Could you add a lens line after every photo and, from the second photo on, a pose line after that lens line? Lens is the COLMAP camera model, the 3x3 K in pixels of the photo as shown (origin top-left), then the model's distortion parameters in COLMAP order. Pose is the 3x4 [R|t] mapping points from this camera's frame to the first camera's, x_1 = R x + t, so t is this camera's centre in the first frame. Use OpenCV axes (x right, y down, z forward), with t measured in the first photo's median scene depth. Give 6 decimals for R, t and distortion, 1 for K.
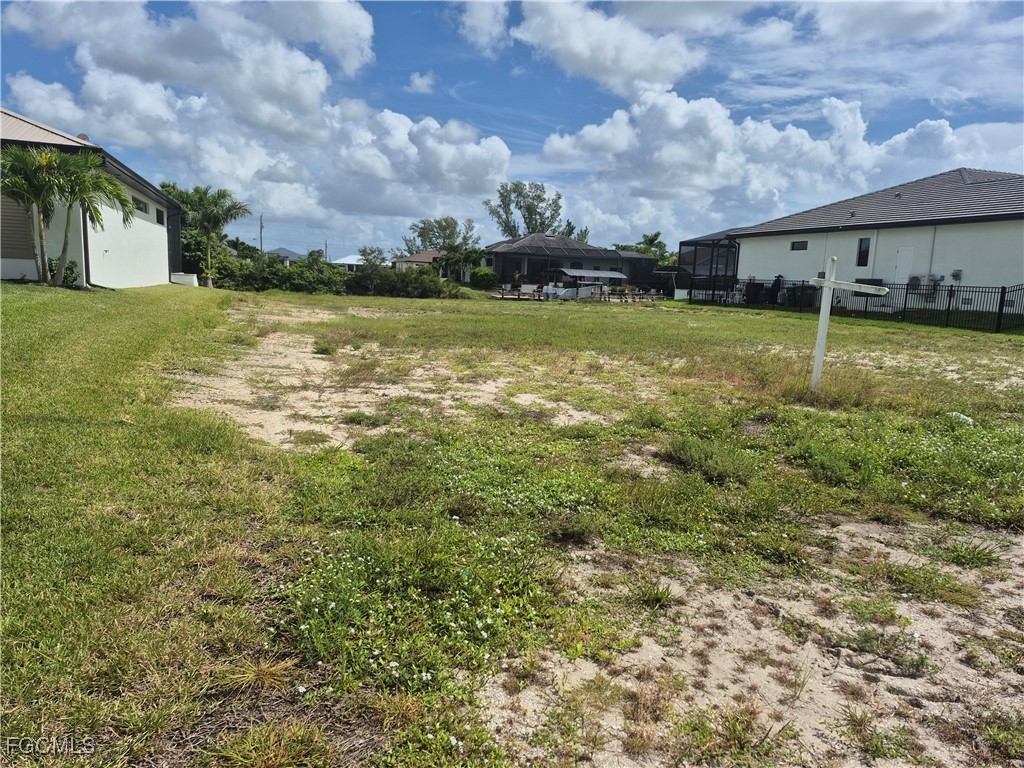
lens RADIAL K [[737.9, 0, 512.0], [0, 737.9, 384.0], [0, 0, 1]] dist [0.113070, -0.147540]
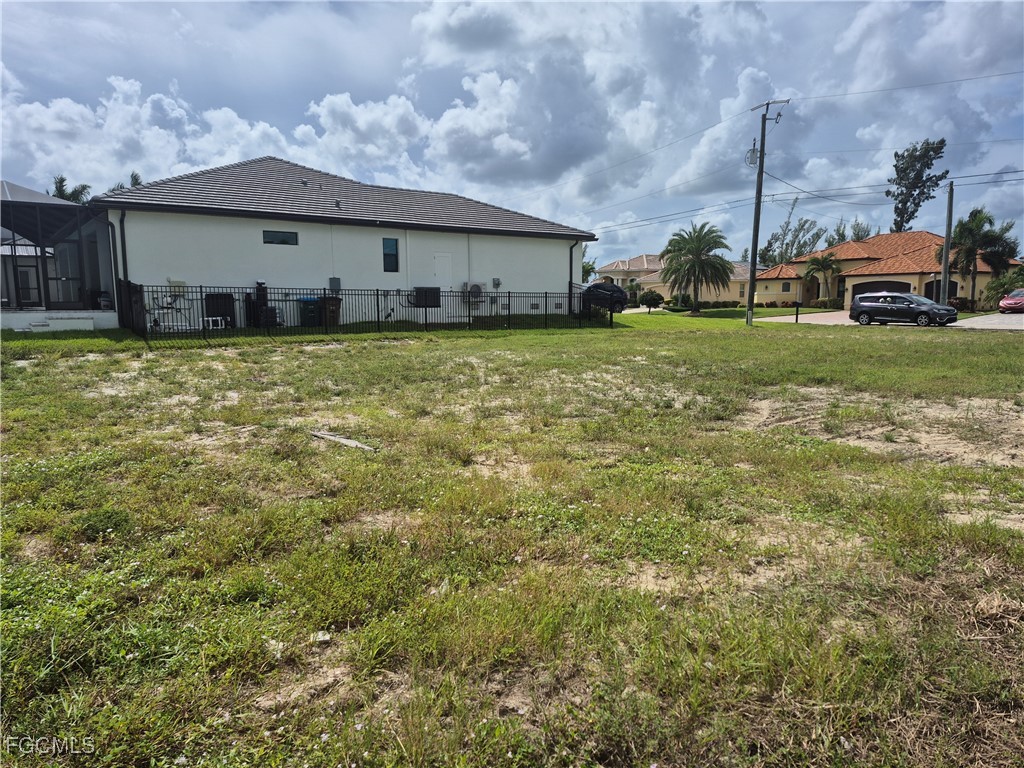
lens RADIAL K [[729.4, 0, 512.0], [0, 729.4, 384.0], [0, 0, 1]] dist [0.131239, -0.188945]
pose [[-0.303399, -0.149153, 0.941118, -0.370605], [0.124118, 0.973072, 0.194231, -0.177658], [-0.944745, 0.175739, -0.276716, 1.123844]]
